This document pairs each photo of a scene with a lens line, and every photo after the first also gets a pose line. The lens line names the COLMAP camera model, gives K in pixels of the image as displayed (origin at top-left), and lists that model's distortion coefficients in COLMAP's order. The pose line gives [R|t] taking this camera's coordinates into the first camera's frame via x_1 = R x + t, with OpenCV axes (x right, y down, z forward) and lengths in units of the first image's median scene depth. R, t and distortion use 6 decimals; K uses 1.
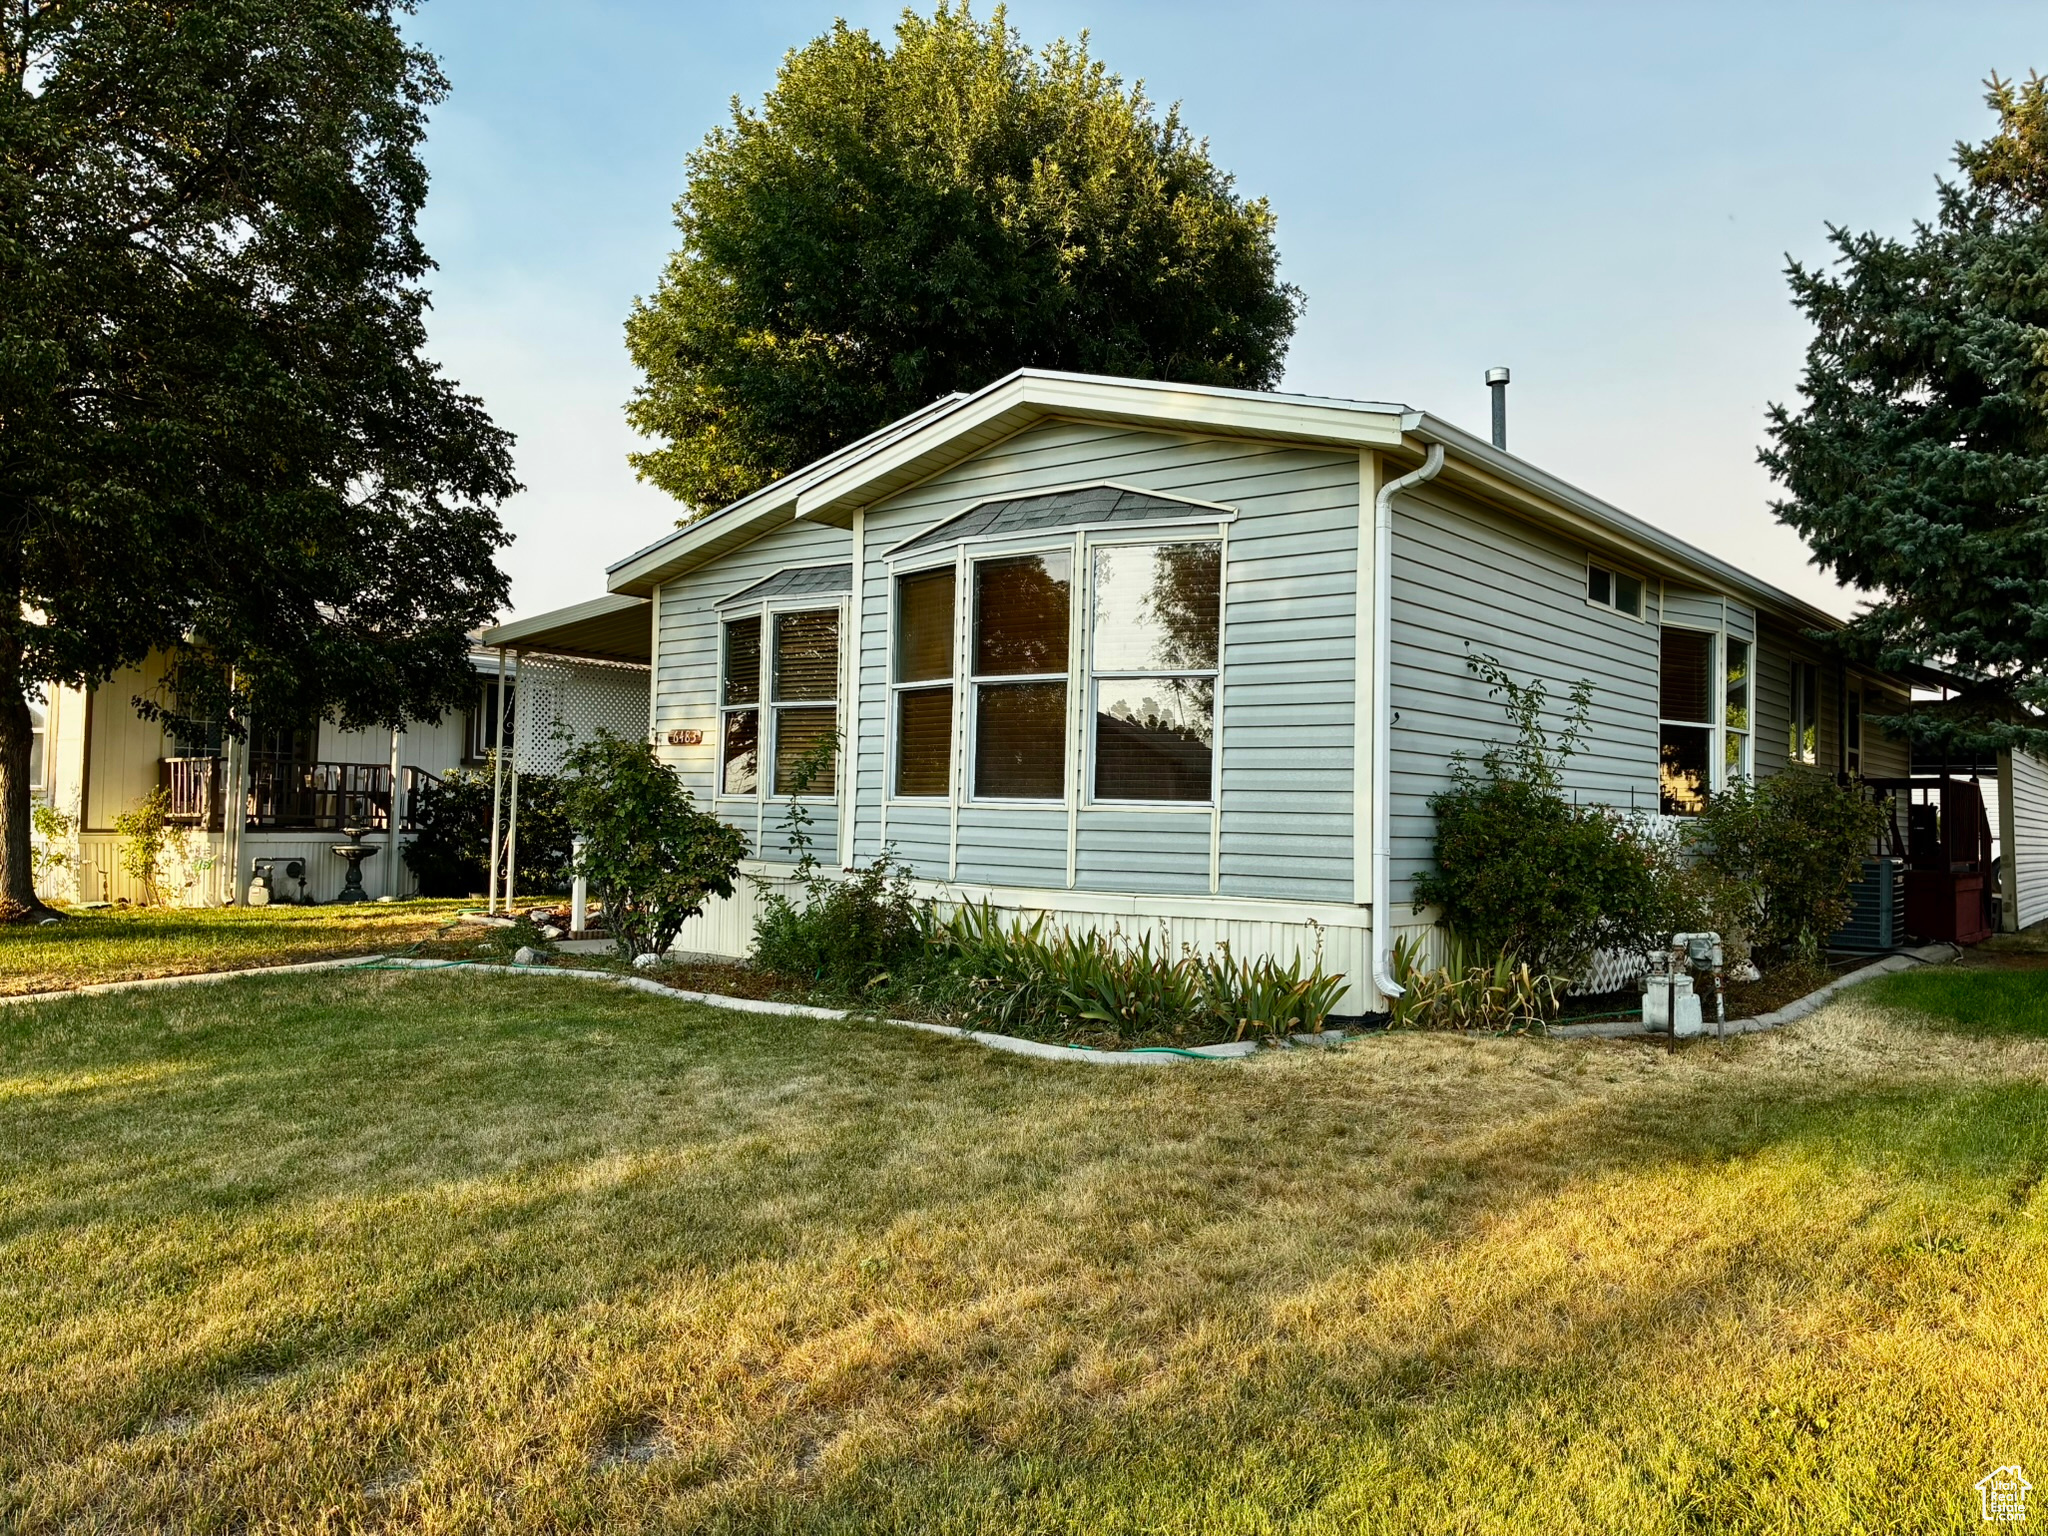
lens RADIAL K [[1554.6, 0, 1021.3], [0, 1554.6, 767.9], [0, 0, 1]] dist [0.029322, -0.035069]
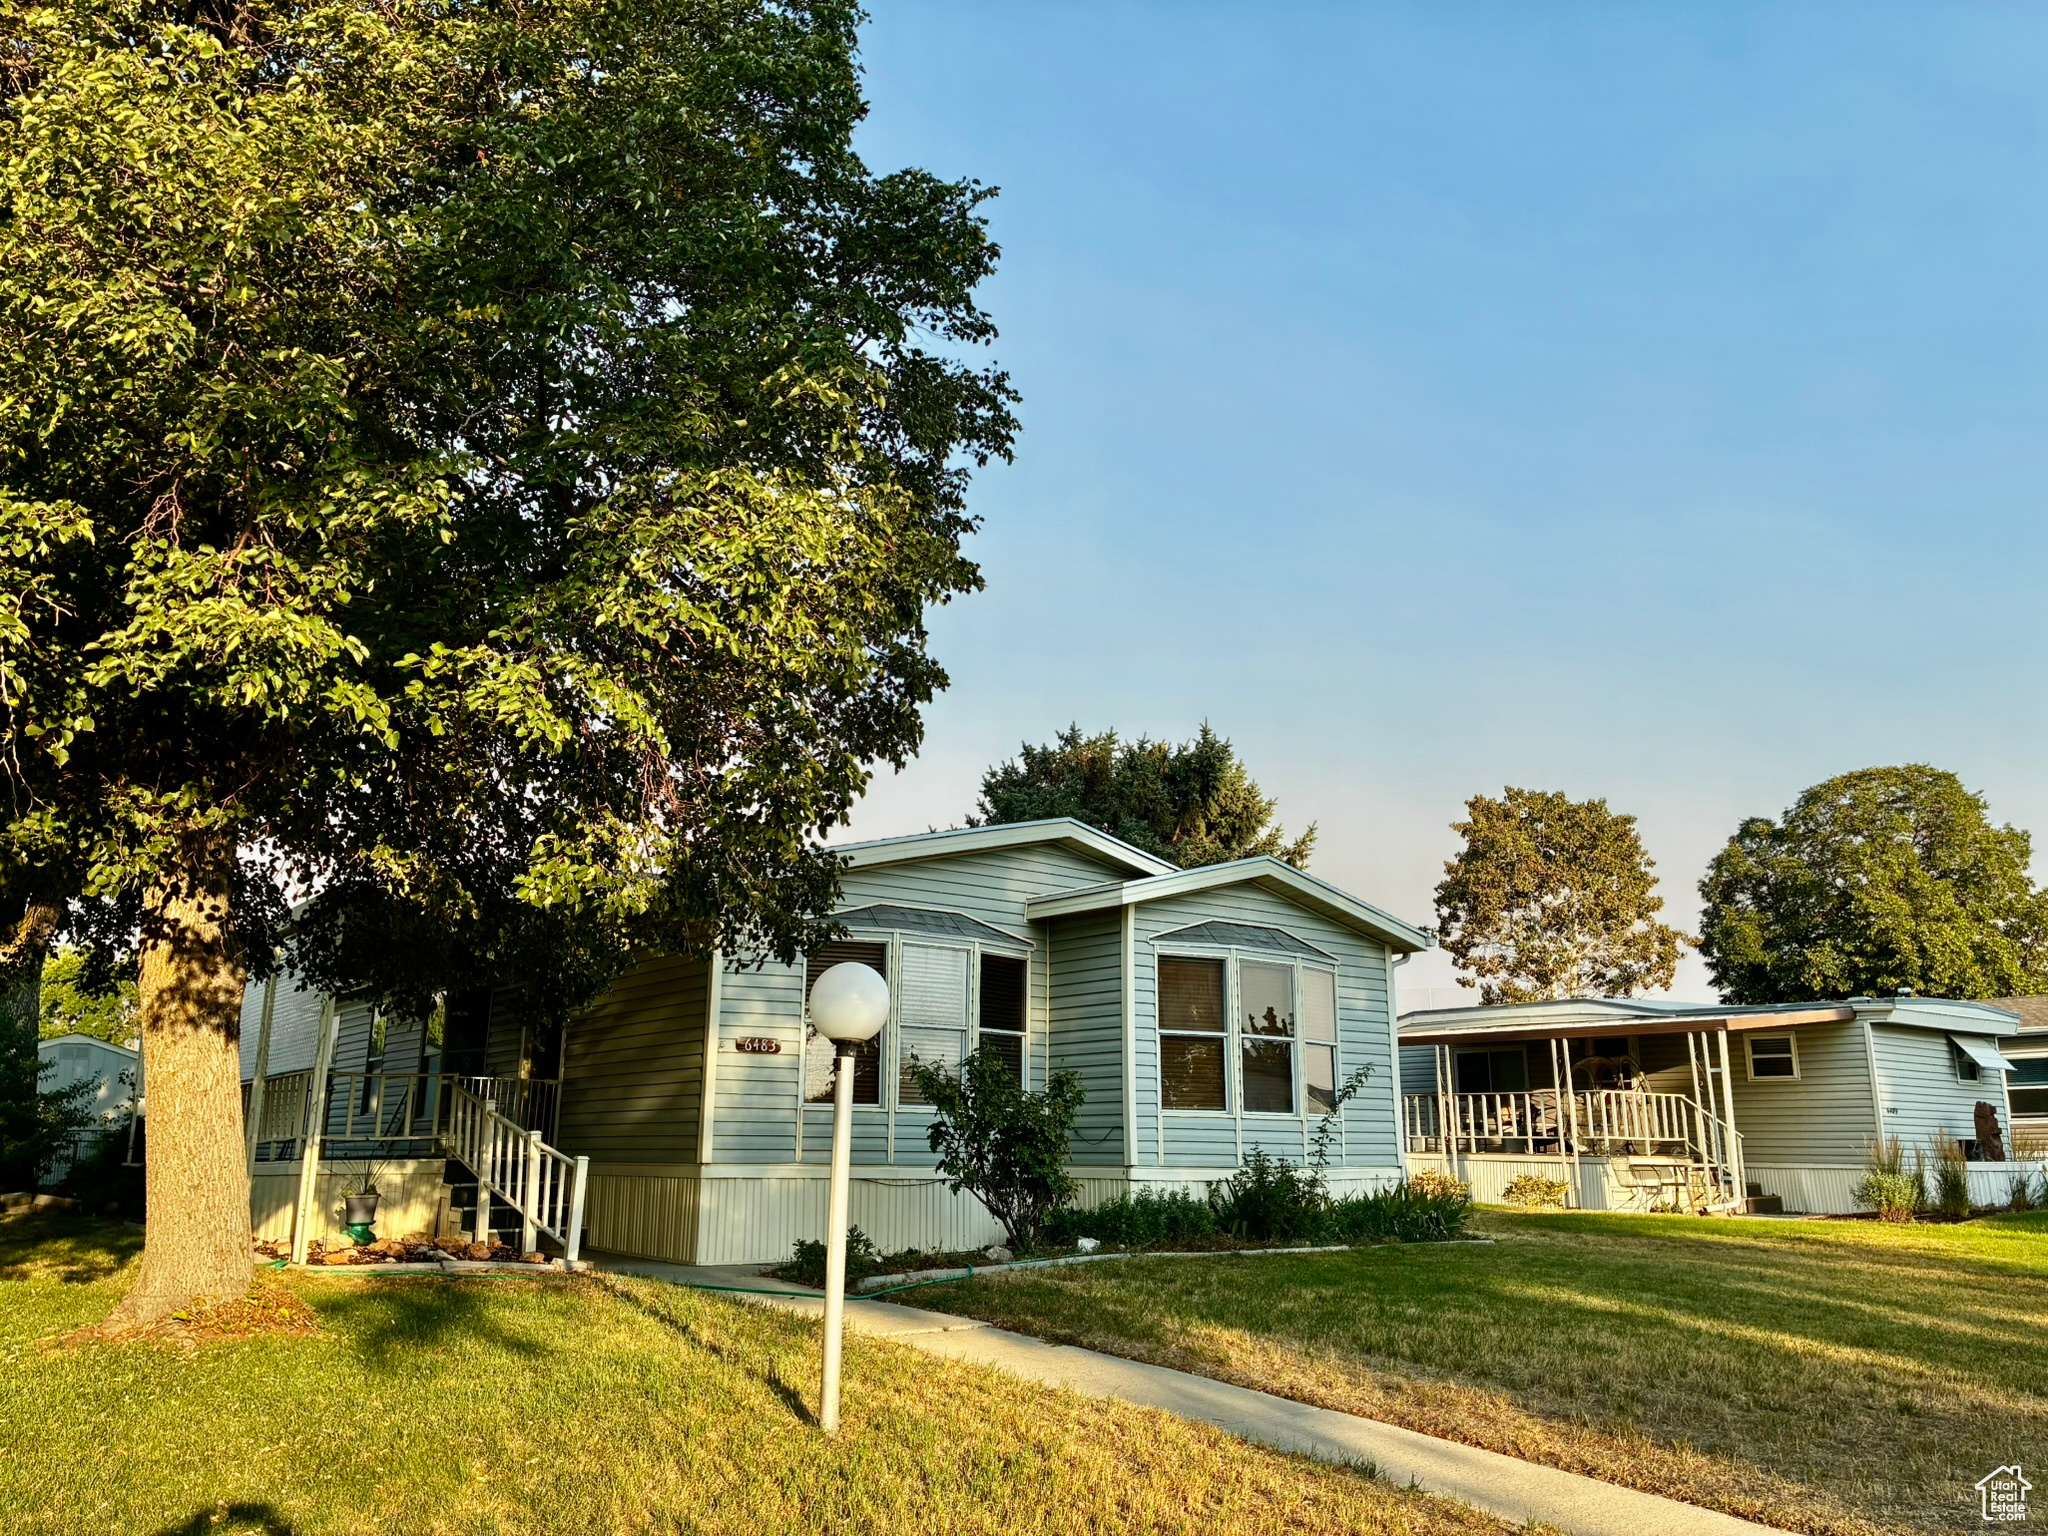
lens RADIAL K [[1554.6, 0, 1019.3], [0, 1554.6, 761.0], [0, 0, 1]] dist [0.029322, -0.035069]
pose [[0.238175, 0.208556, 0.948566, -1.311697], [-0.031477, 0.977817, -0.207084, 0.004660], [-0.970712, 0.019464, 0.239457, 0.647070]]
